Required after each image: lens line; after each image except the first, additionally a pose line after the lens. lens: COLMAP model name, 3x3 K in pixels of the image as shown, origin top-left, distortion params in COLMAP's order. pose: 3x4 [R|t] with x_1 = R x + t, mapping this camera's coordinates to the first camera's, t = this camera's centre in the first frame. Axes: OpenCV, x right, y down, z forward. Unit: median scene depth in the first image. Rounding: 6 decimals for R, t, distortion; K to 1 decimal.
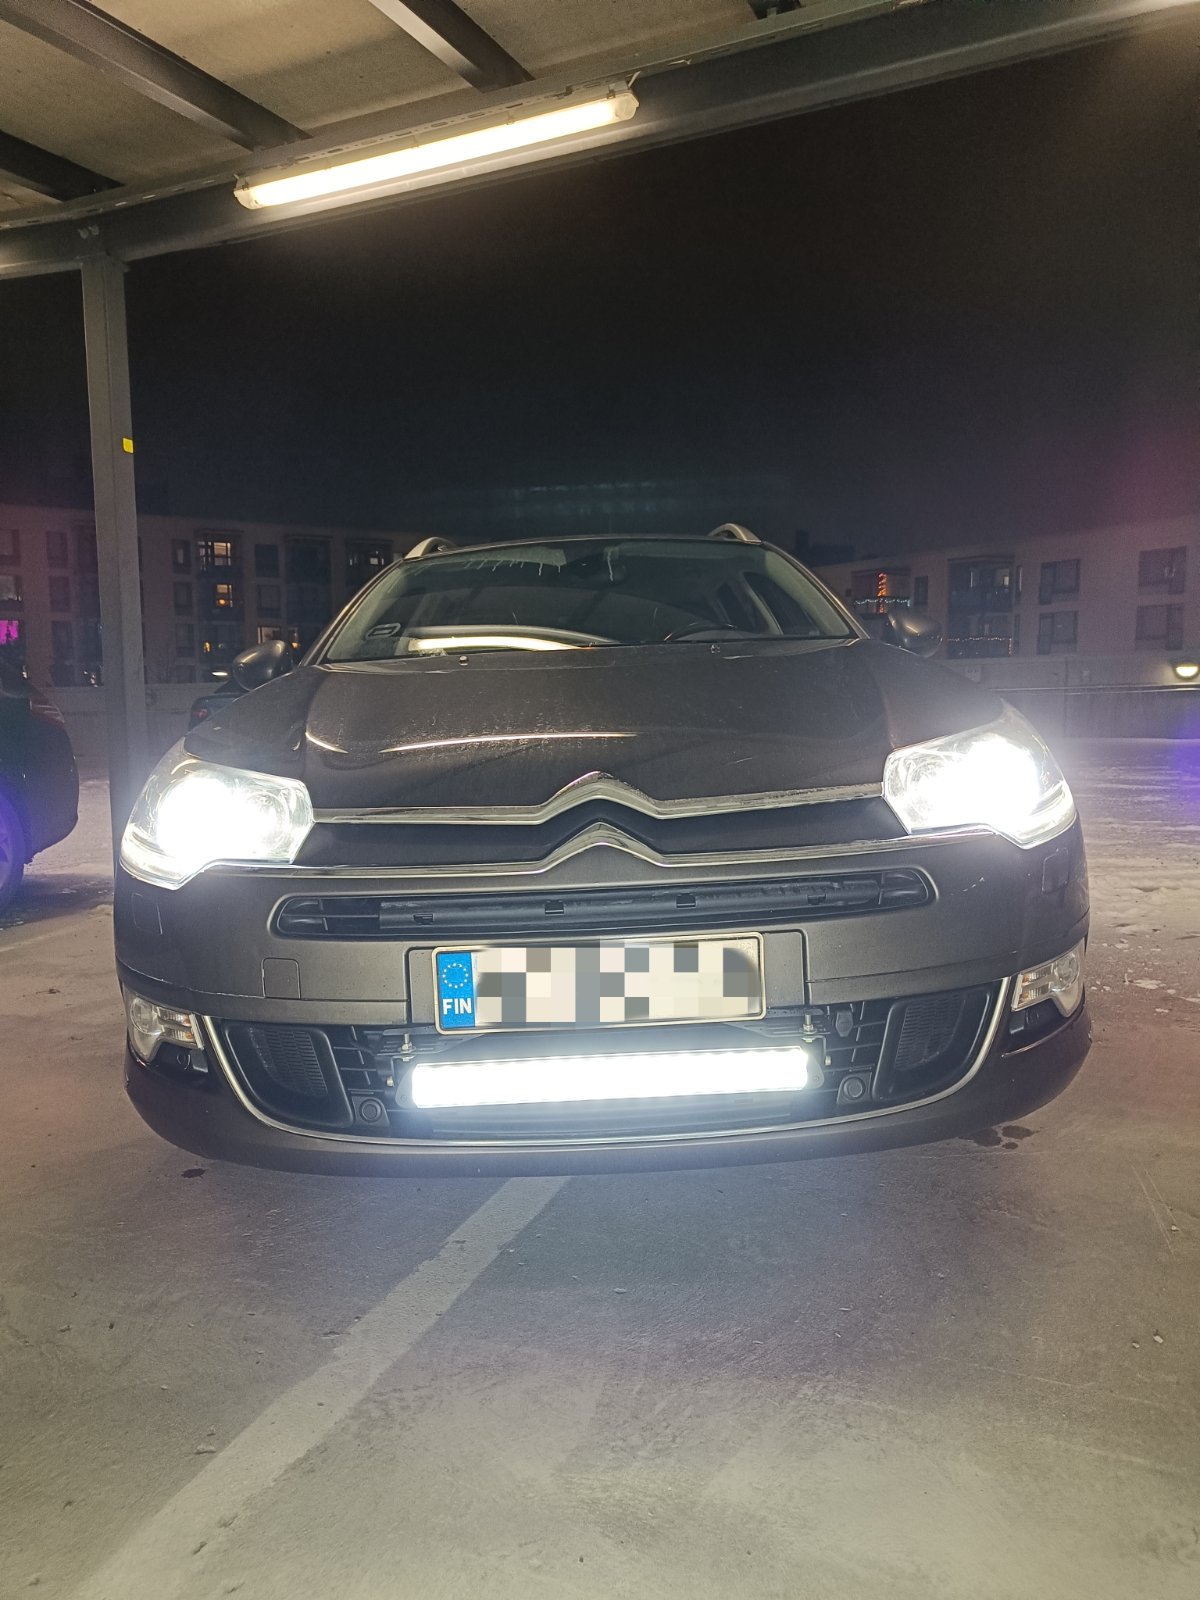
lens RADIAL K [[1106.2, 0, 602.6], [0, 1106.2, 802.8], [0, 0, 1]] dist [0.000546, 0.025693]
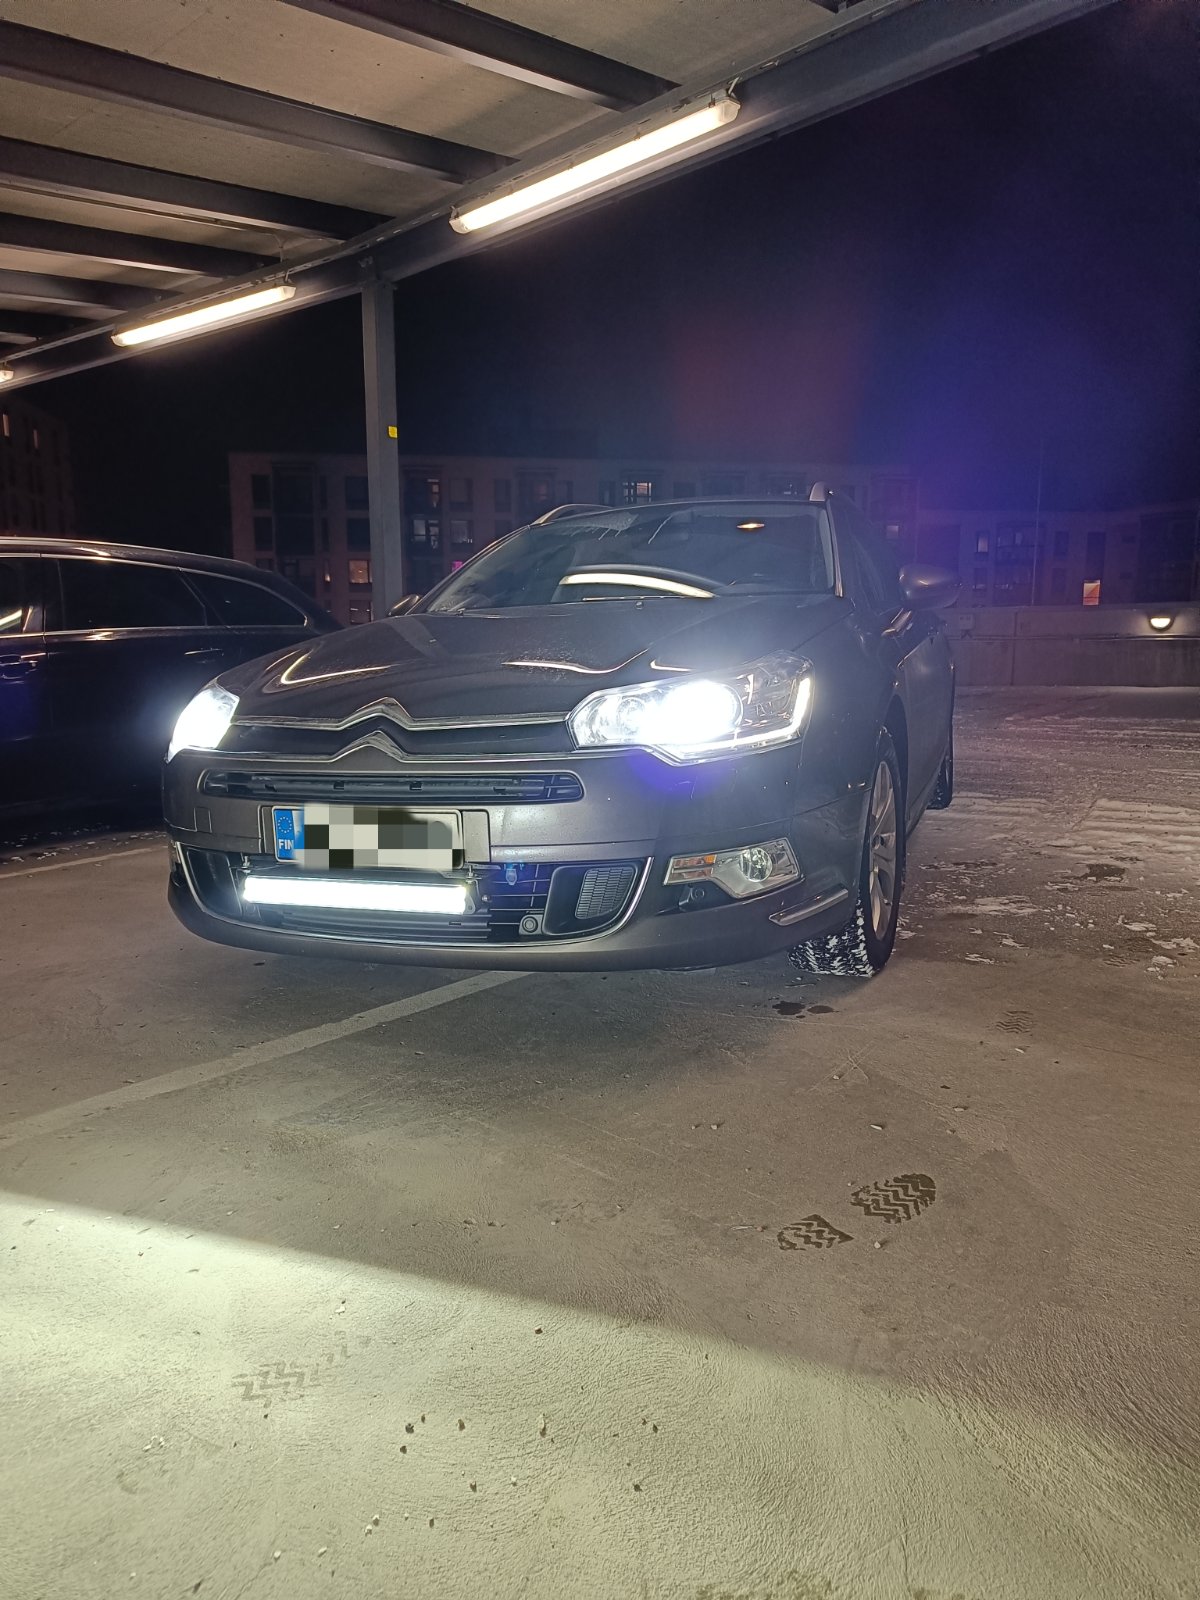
lens RADIAL K [[1106.2, 0, 602.6], [0, 1106.2, 802.8], [0, 0, 1]] dist [0.000546, 0.025693]
pose [[0.932340, 0.062407, -0.356157, 0.697748], [-0.041651, 0.996972, 0.065661, 0.002462], [0.359176, -0.046384, 0.932116, -0.248161]]
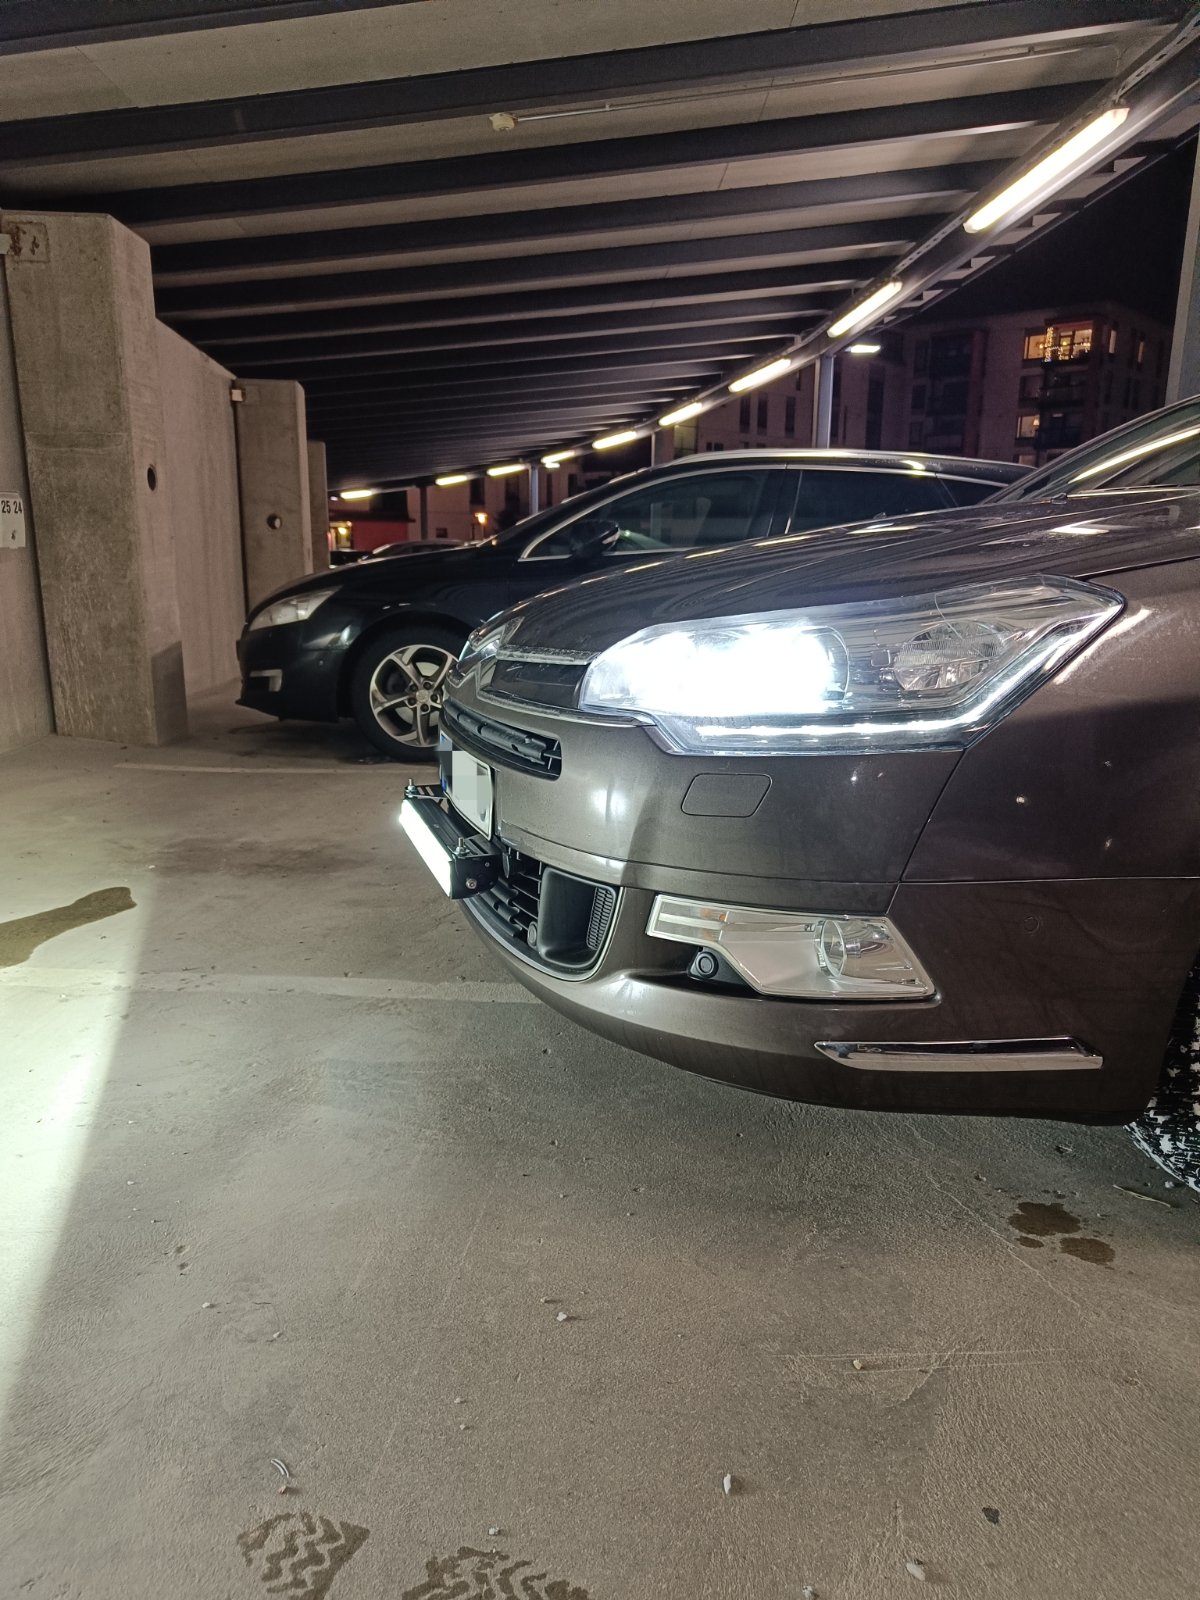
lens RADIAL K [[1106.2, 0, 602.6], [0, 1106.2, 802.8], [0, 0, 1]] dist [0.000546, 0.025693]
pose [[0.294600, 0.232850, -0.926818, 1.027017], [-0.114879, 0.971456, 0.207549, -0.079863], [0.948691, 0.045328, 0.312940, 0.620317]]
